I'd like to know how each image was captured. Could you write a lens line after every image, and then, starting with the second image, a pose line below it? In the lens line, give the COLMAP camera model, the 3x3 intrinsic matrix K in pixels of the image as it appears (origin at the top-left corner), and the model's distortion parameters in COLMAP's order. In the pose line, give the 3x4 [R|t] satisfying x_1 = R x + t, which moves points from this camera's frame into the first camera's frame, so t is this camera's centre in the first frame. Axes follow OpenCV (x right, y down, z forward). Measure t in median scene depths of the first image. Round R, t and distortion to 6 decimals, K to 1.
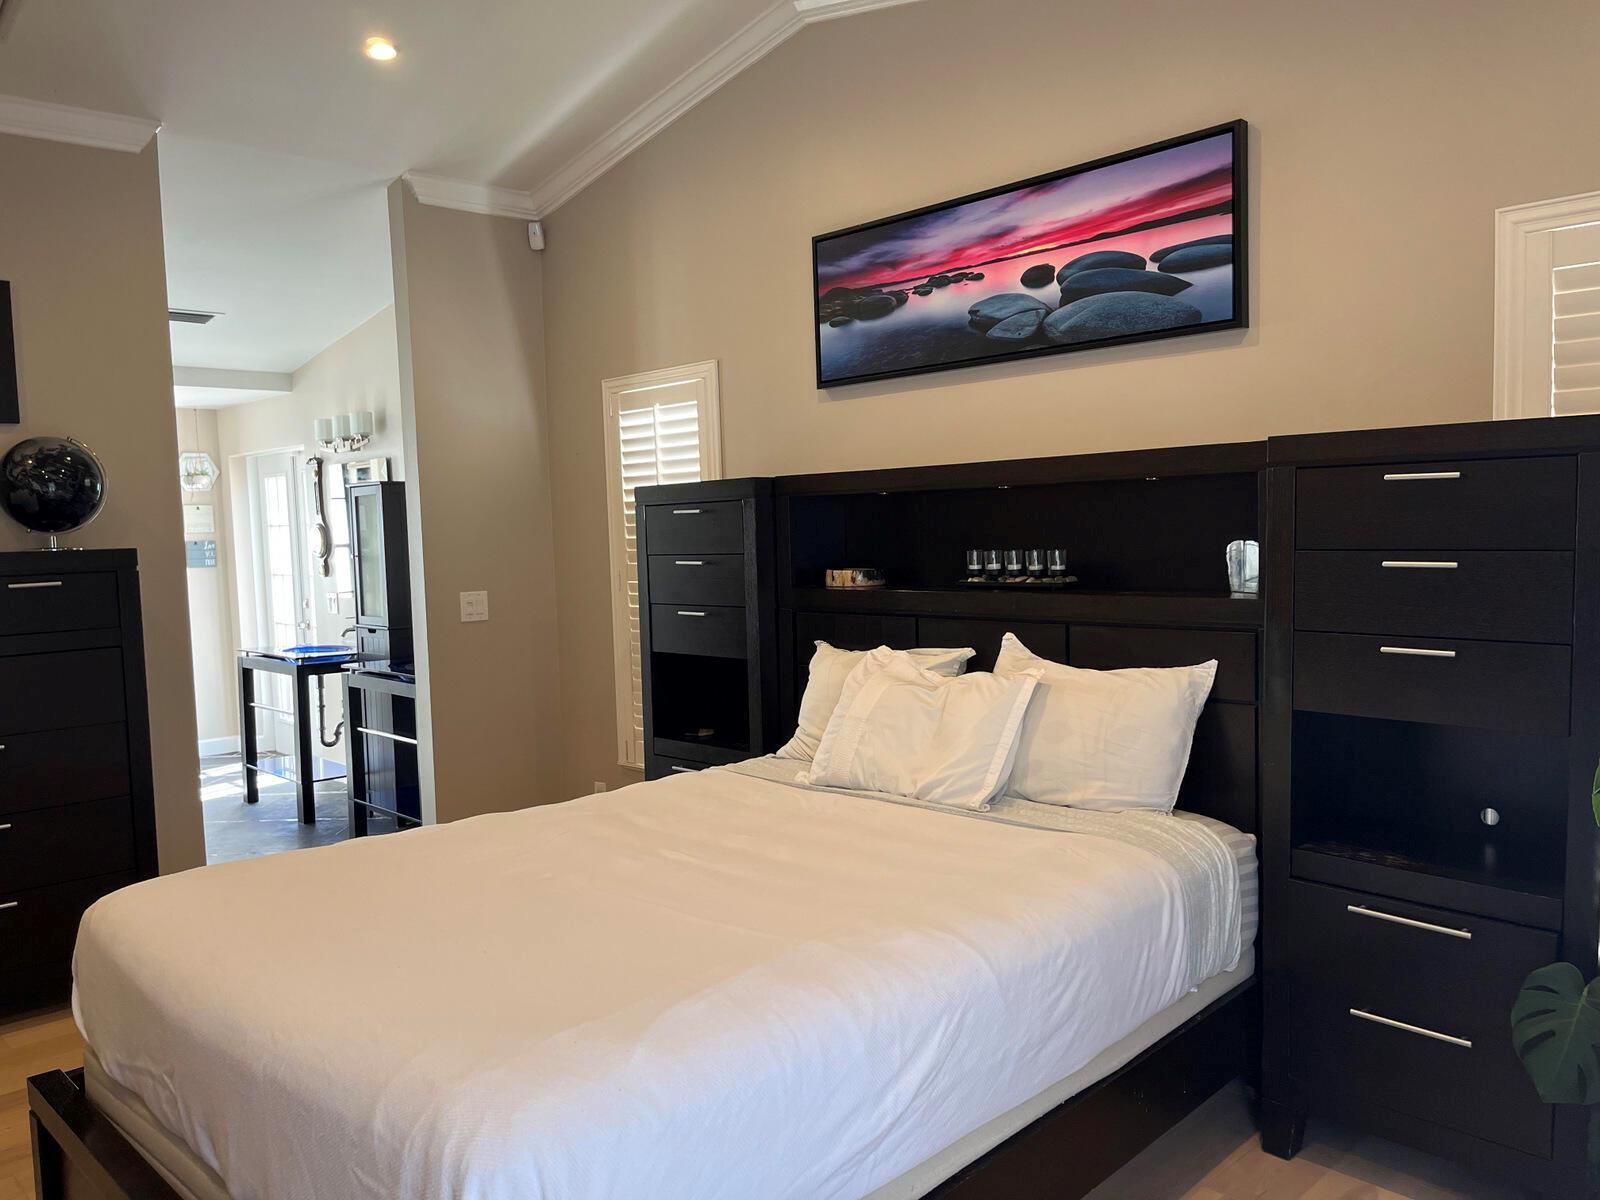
lens RADIAL K [[1205.4, 0, 786.1], [0, 1205.4, 588.0], [0, 0, 1]] dist [0.069650, -0.090598]
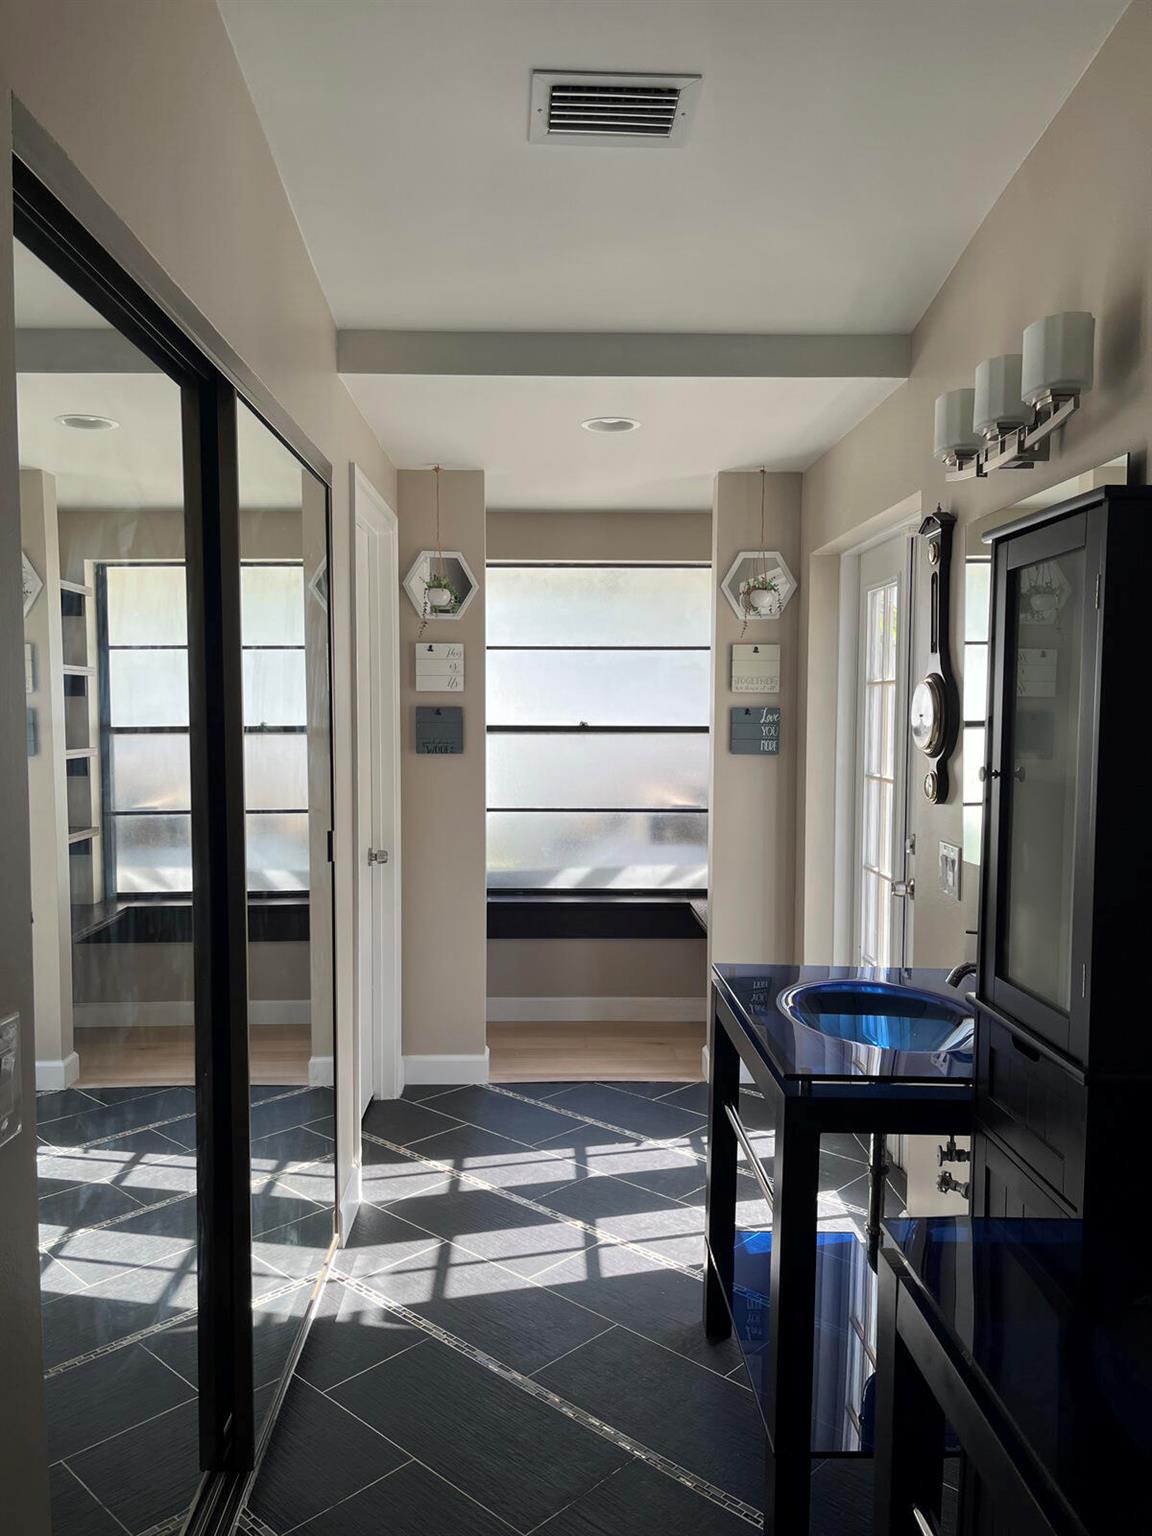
lens RADIAL K [[1155.8, 0, 576.0], [0, 1155.8, 768.0], [0, 0, 1]] dist [0.071923, -0.096071]
pose [[0.742895, 0.075782, -0.665105, -0.209218], [-0.072604, 0.996832, 0.032483, -0.025291], [0.665459, 0.024158, 0.746043, 0.624558]]
